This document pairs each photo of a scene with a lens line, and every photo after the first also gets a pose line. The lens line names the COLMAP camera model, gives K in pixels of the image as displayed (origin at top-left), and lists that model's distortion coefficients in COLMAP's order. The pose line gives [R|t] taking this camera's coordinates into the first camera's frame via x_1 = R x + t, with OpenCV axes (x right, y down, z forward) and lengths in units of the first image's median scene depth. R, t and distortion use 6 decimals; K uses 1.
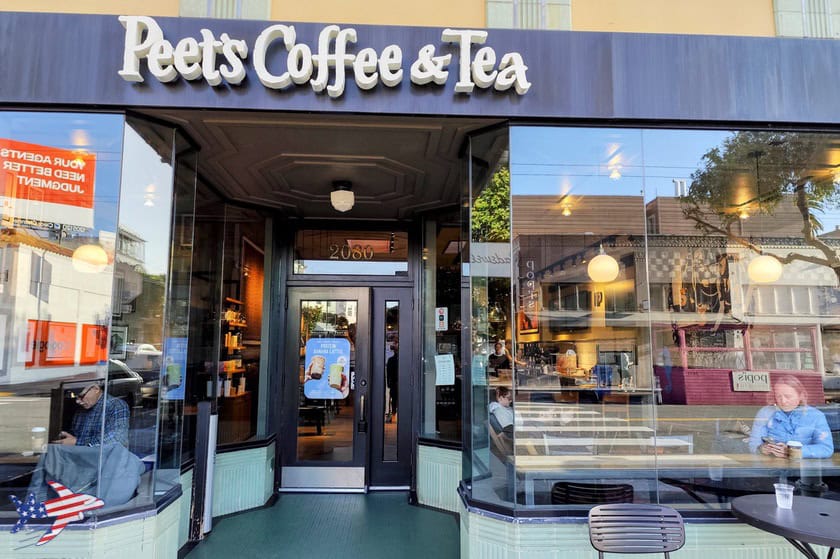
lens RADIAL K [[557.7, 0, 422.2], [0, 557.7, 276.2], [0, 0, 1]] dist [0.003988, -0.000387]
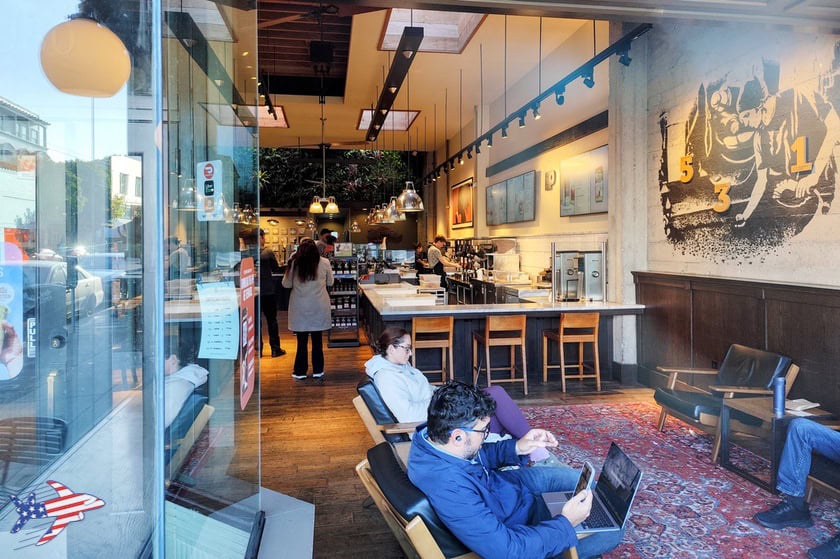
lens RADIAL K [[557.7, 0, 416.0], [0, 557.7, 279.4], [0, 0, 1]] dist [0.003988, -0.000387]
pose [[0.995349, -0.020285, 0.094180, 0.077460], [0.002050, 0.981820, 0.189802, 0.034979], [-0.096318, -0.188726, 0.977295, 0.320902]]
